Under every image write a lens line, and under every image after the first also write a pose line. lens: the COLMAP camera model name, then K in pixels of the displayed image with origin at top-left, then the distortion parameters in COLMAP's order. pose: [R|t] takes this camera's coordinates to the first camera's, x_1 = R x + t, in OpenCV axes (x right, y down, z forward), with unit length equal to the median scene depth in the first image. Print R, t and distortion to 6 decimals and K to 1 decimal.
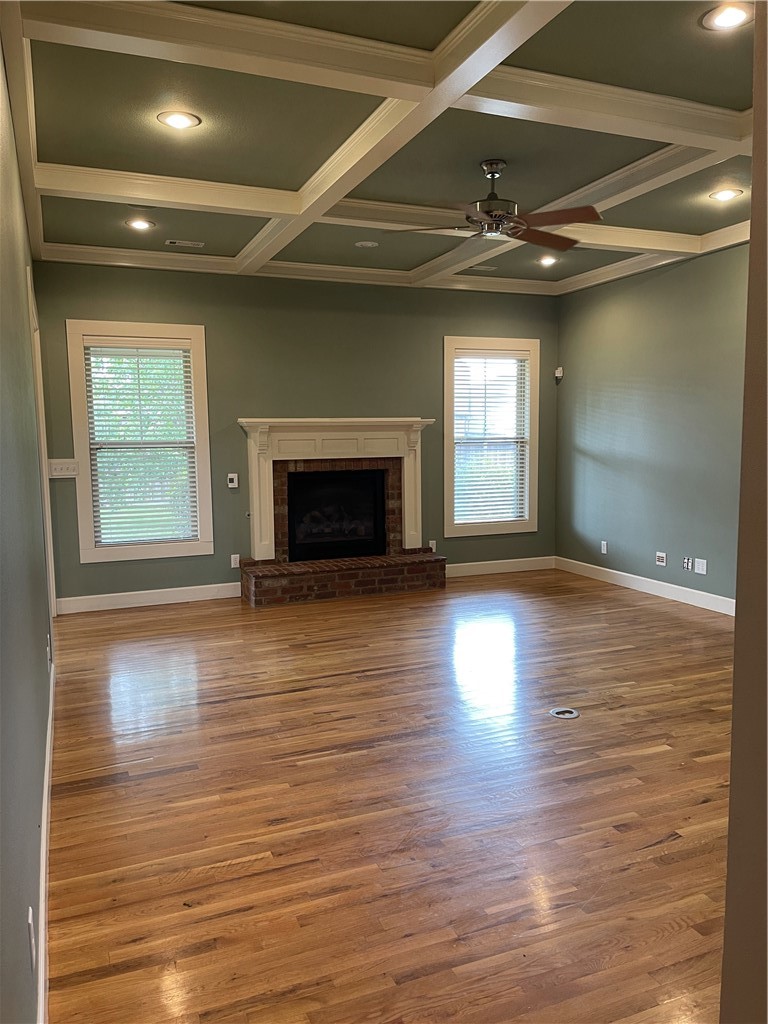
lens RADIAL K [[778.9, 0, 401.6], [0, 778.9, 510.0], [0, 0, 1]] dist [0.048424, -0.068121]
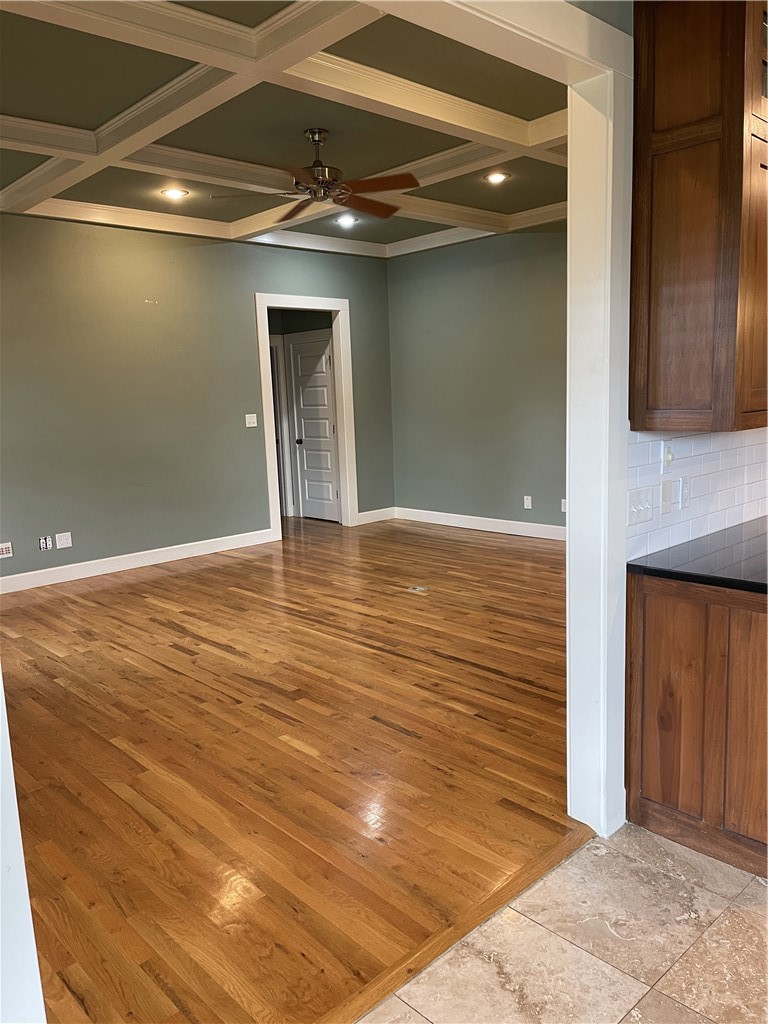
lens RADIAL K [[778.9, 0, 388.6], [0, 778.9, 516.0], [0, 0, 1]] dist [0.048424, -0.068121]
pose [[-0.342846, -0.129559, 0.930414, -0.607863], [0.143515, 0.971593, 0.188177, -0.075799], [-0.928364, 0.198044, -0.314513, 0.861375]]
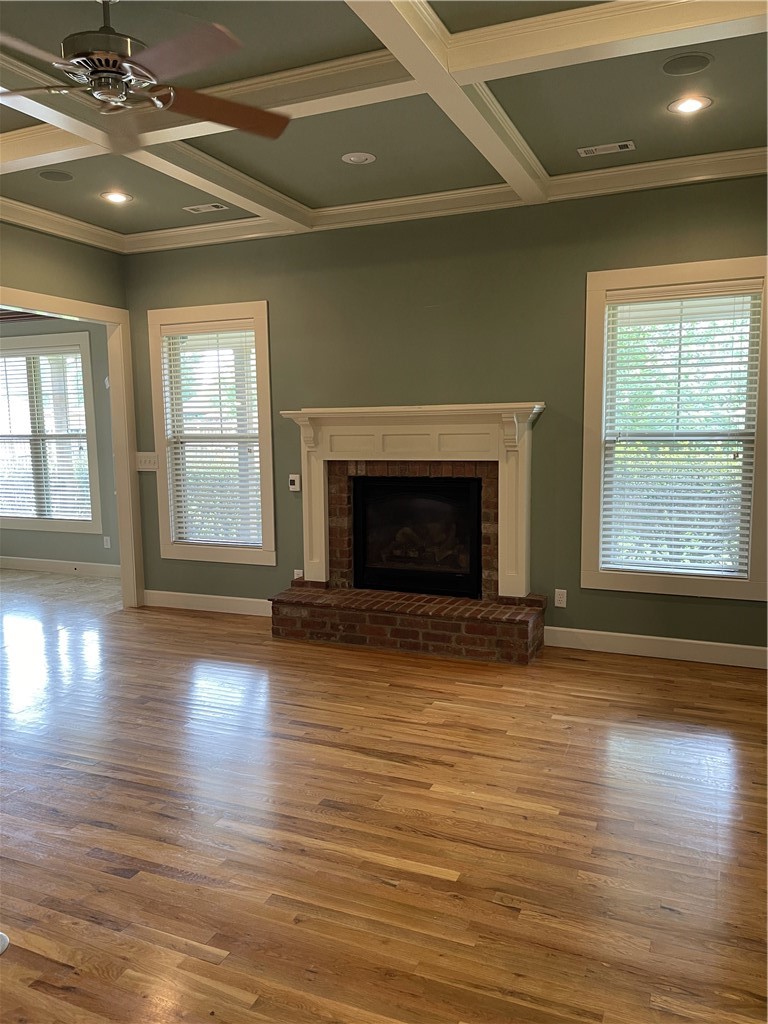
lens RADIAL K [[778.9, 0, 382.3], [0, 778.9, 508.7], [0, 0, 1]] dist [0.048424, -0.068121]
pose [[0.684327, 0.079136, -0.724869, 0.457869], [-0.069272, 0.996653, 0.043410, -0.052358], [0.725878, 0.020507, 0.687518, 0.487232]]
